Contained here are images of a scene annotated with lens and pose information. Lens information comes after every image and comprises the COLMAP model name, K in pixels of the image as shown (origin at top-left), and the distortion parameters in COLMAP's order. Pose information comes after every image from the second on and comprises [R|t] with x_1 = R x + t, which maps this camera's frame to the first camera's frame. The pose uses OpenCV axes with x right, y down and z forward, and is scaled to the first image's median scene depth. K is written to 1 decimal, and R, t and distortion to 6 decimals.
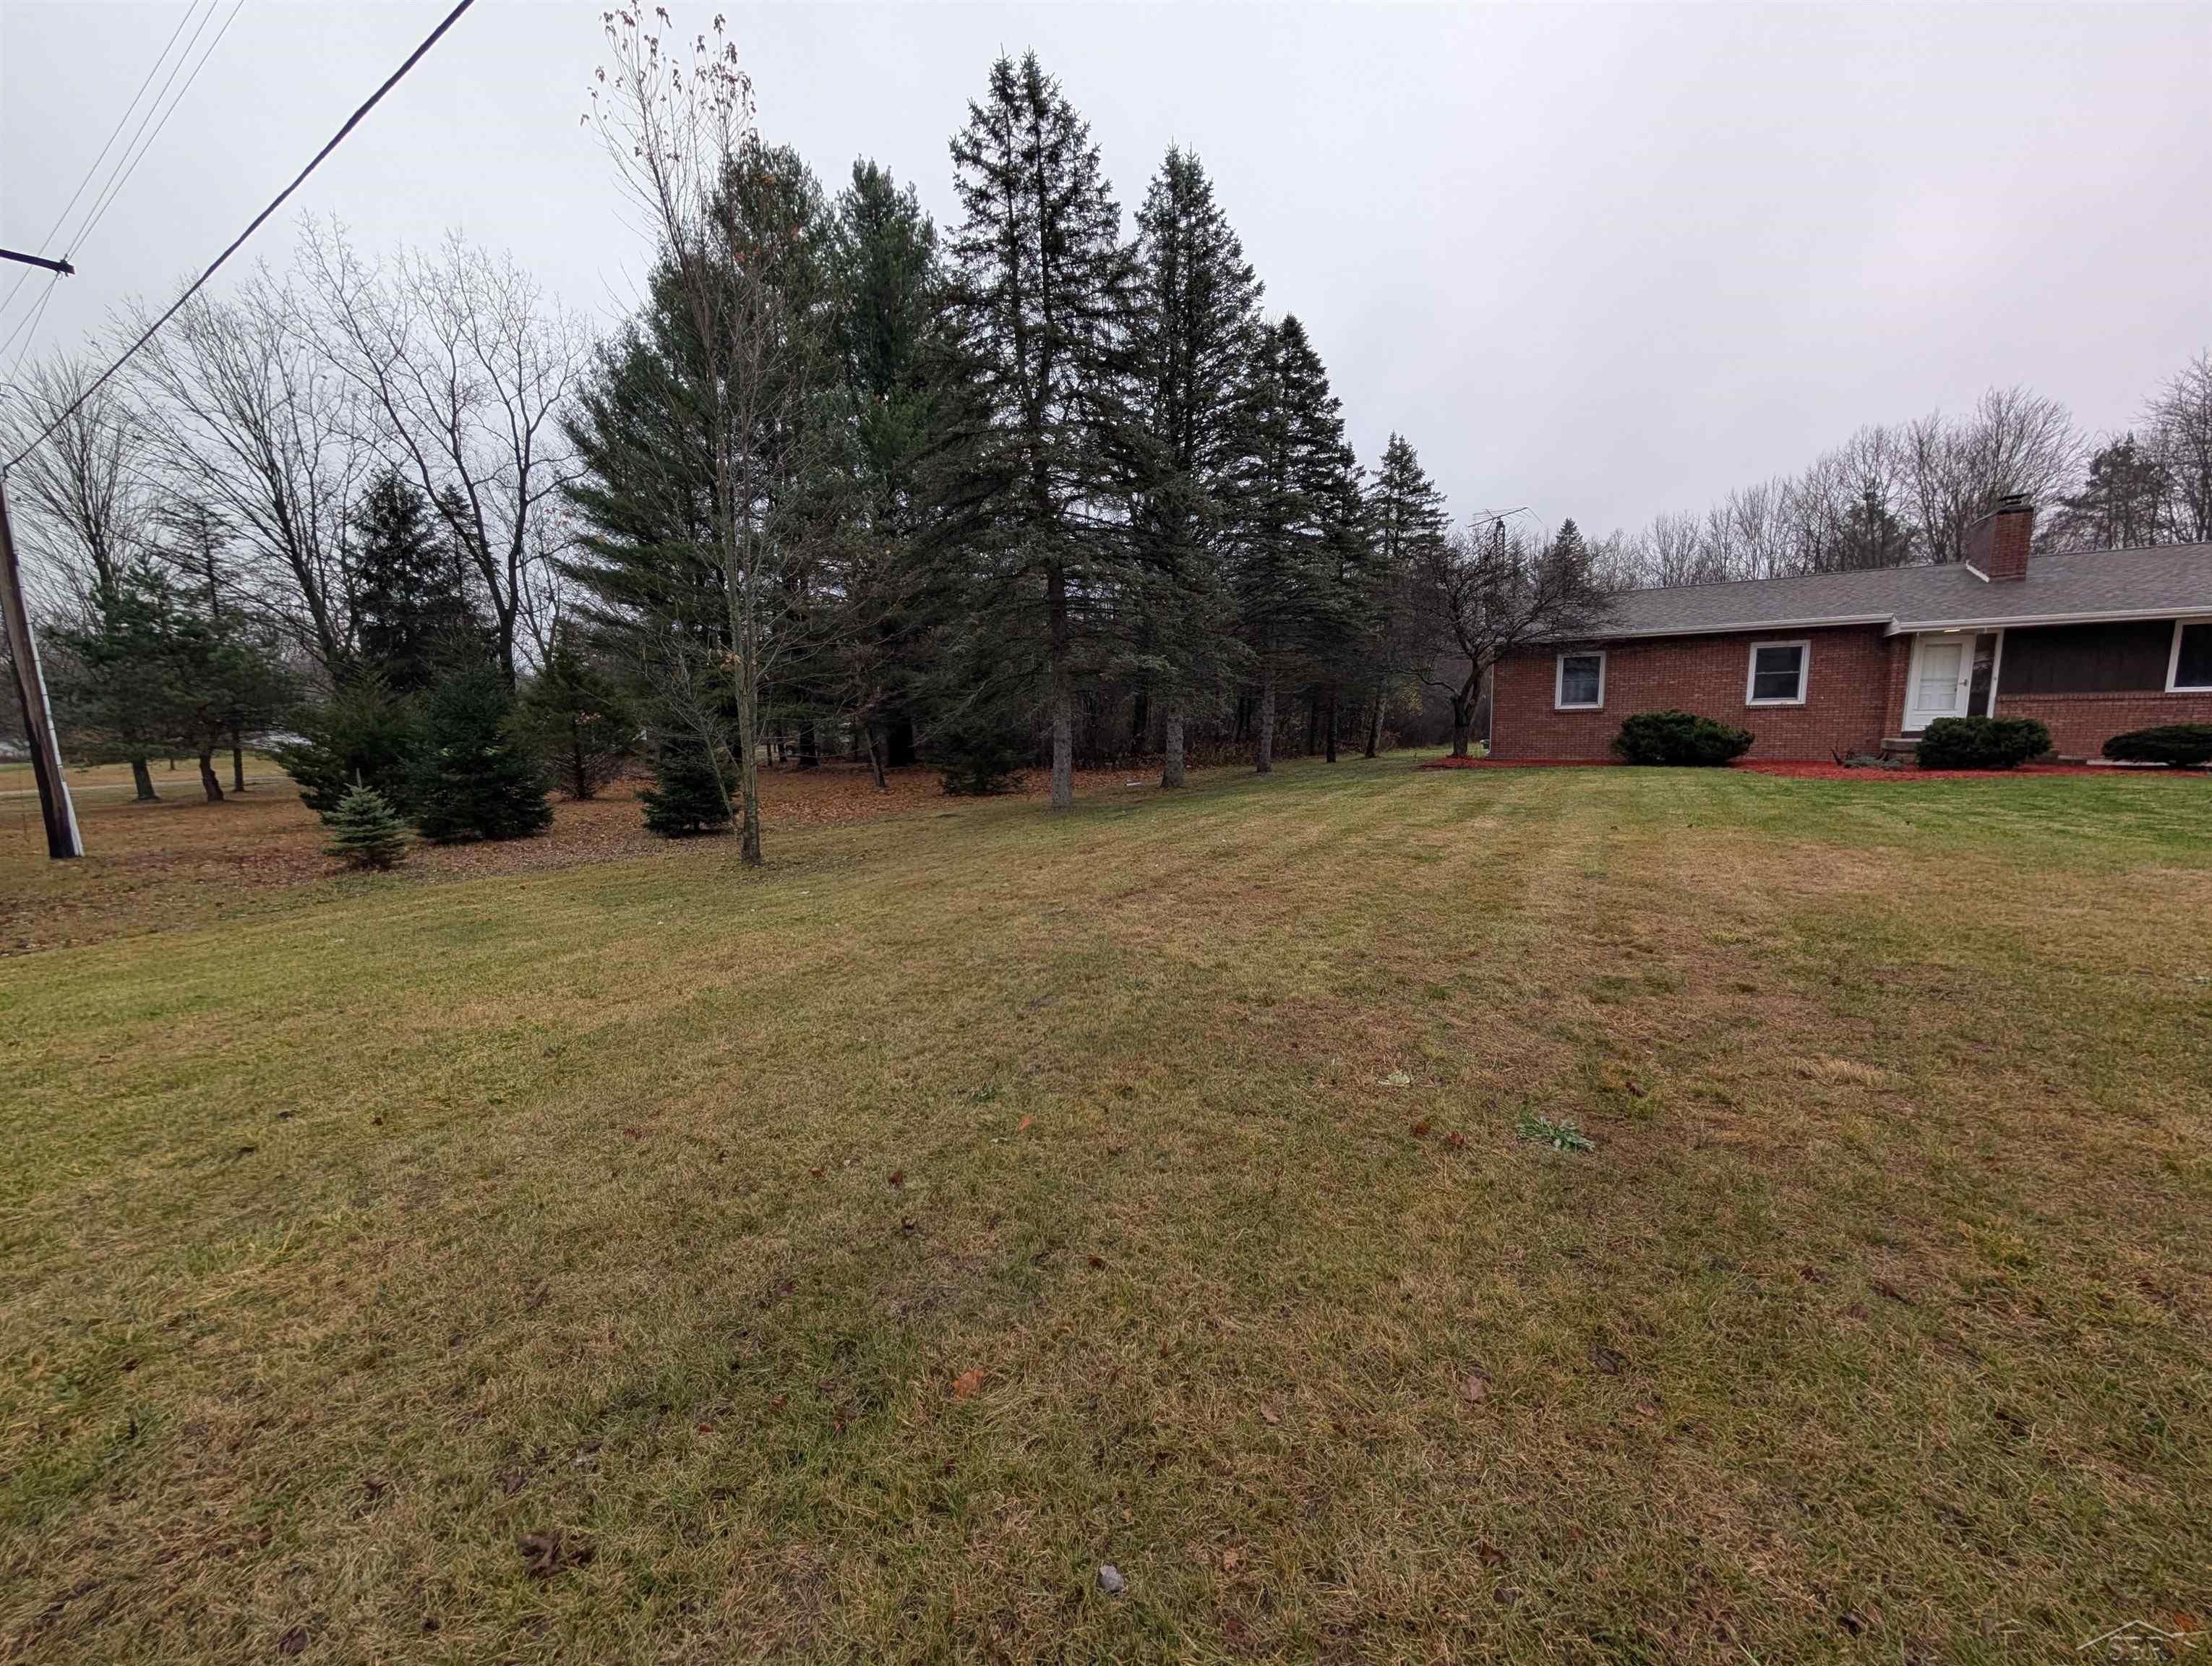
lens RADIAL K [[821.2, 0, 1106.0], [0, 821.2, 833.0], [0, 0, 1]] dist [0.000127, 0.000117]
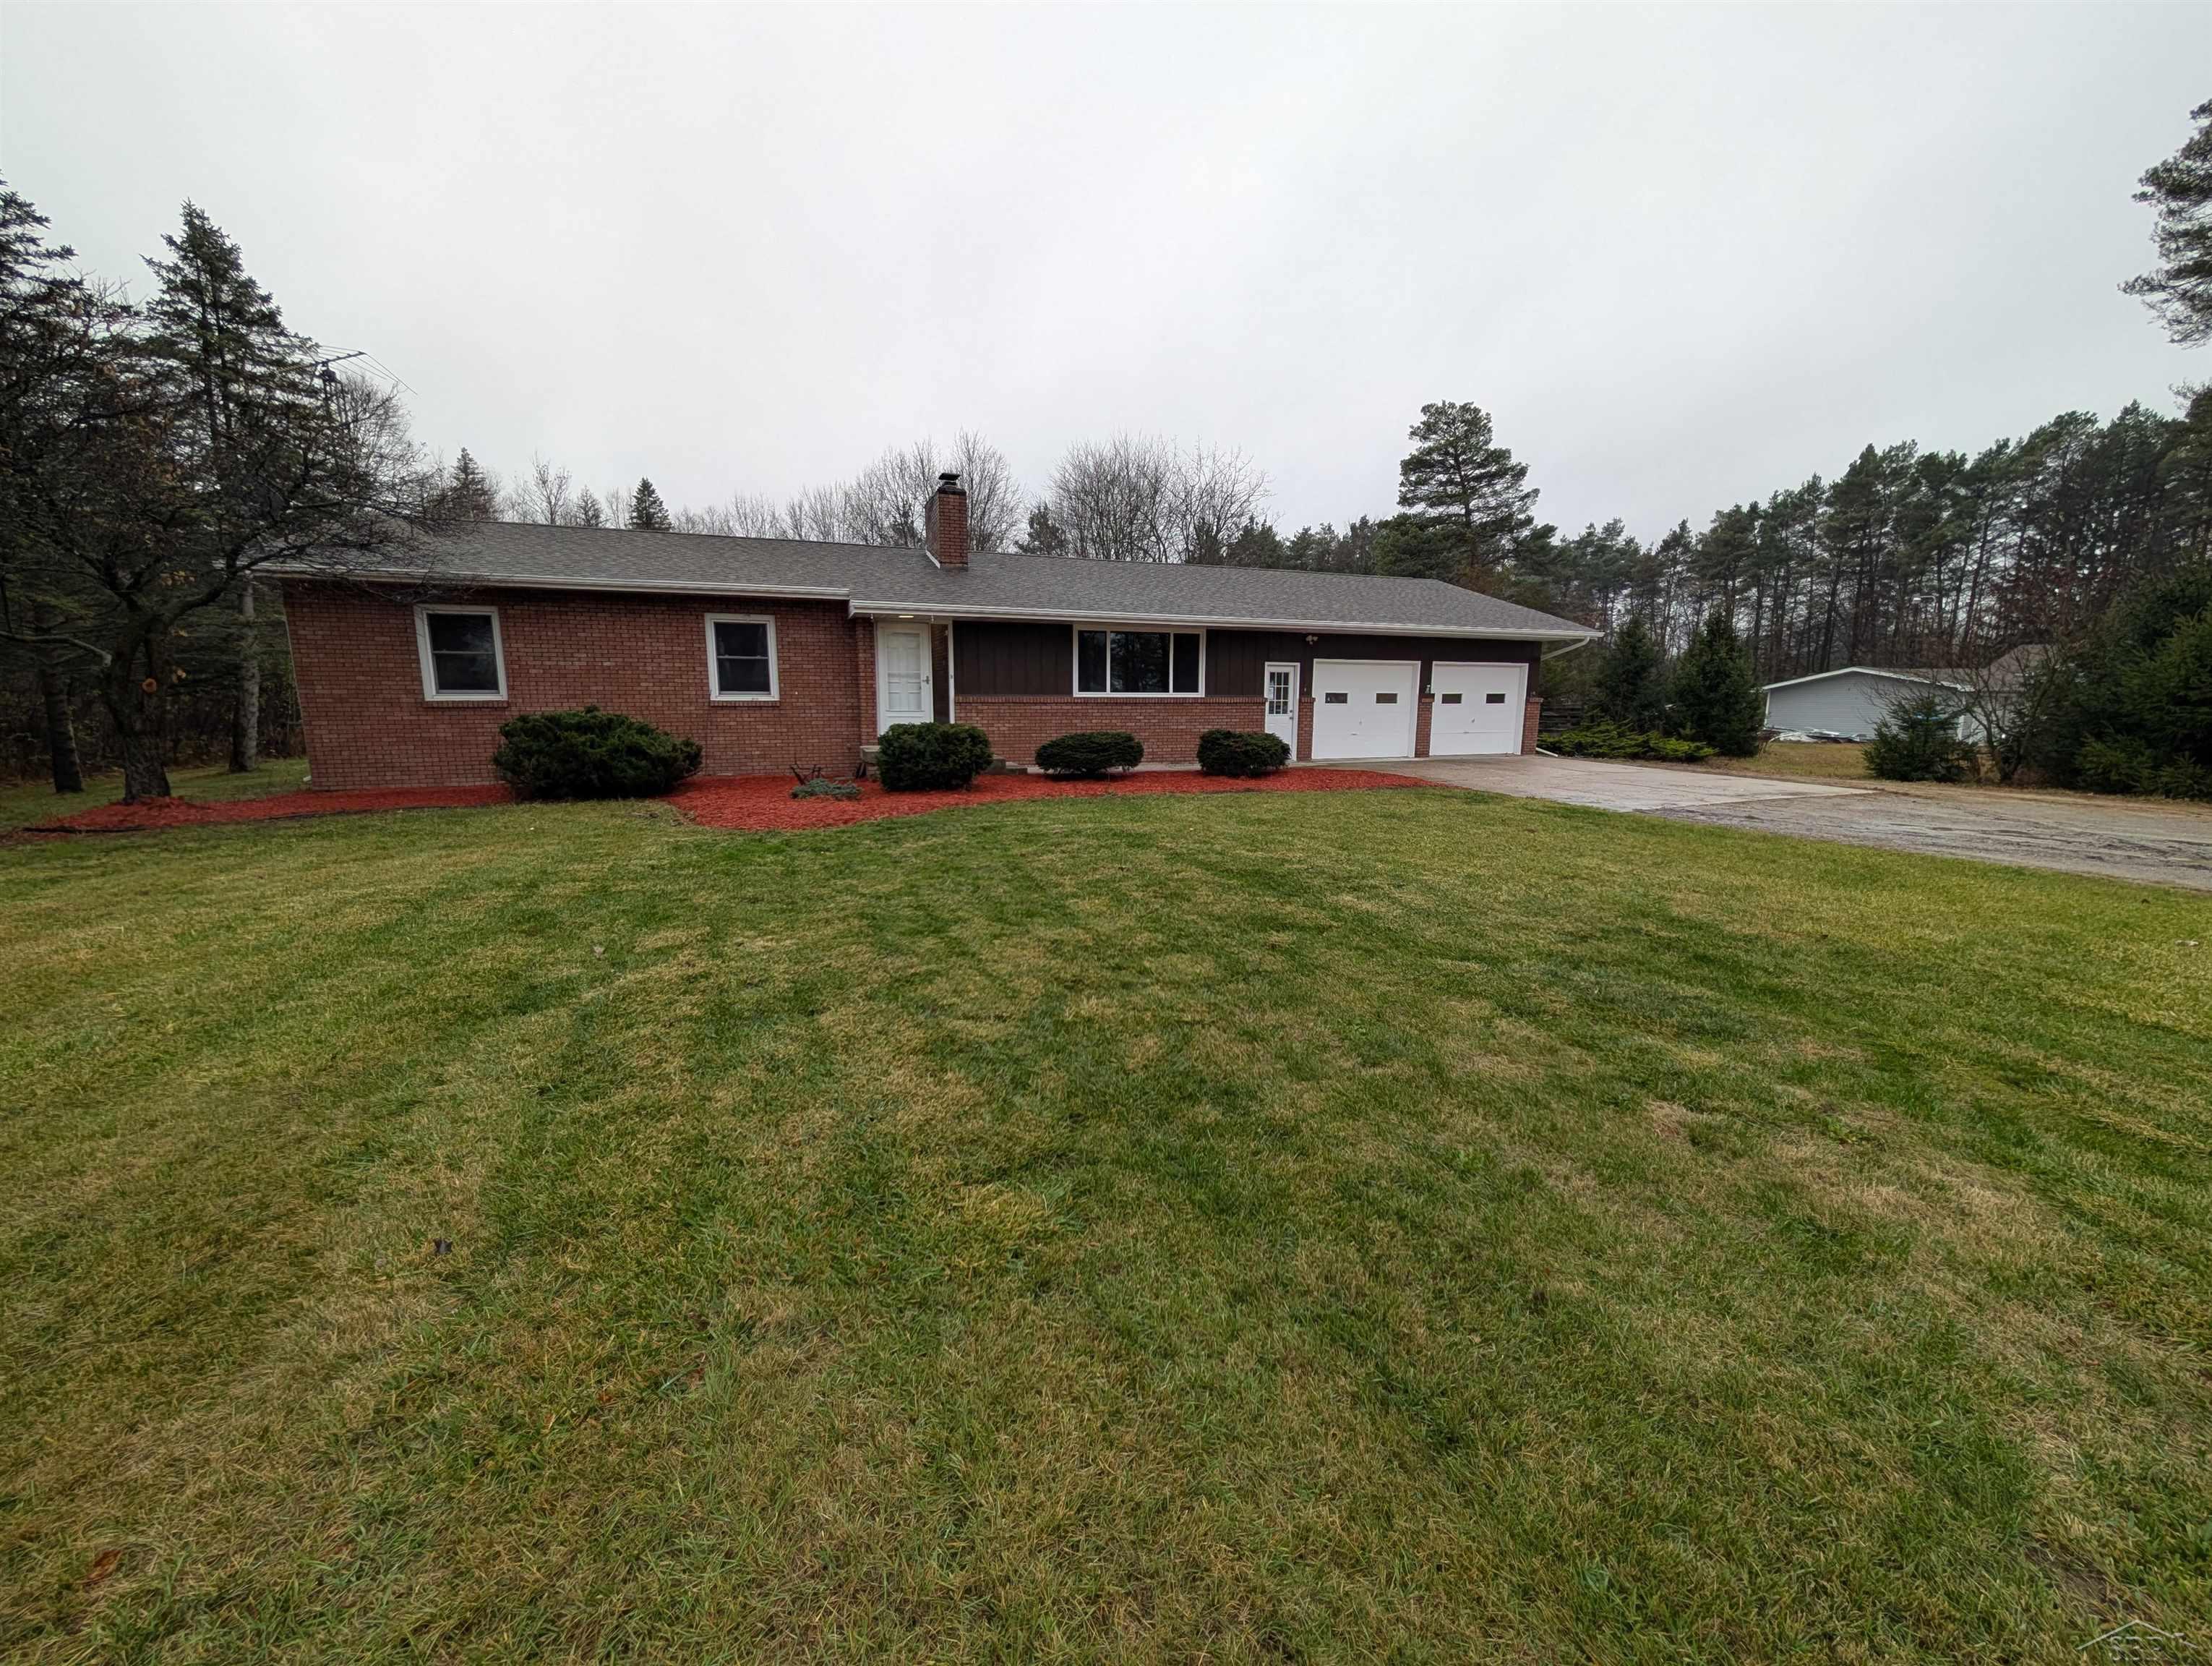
lens RADIAL K [[821.2, 0, 1106.0], [0, 821.2, 833.0], [0, 0, 1]] dist [0.000127, 0.000117]
pose [[0.594361, -0.113213, 0.796189, 0.429630], [0.096292, 0.992937, 0.069306, -0.061982], [-0.798413, 0.035474, 0.601065, 0.322325]]
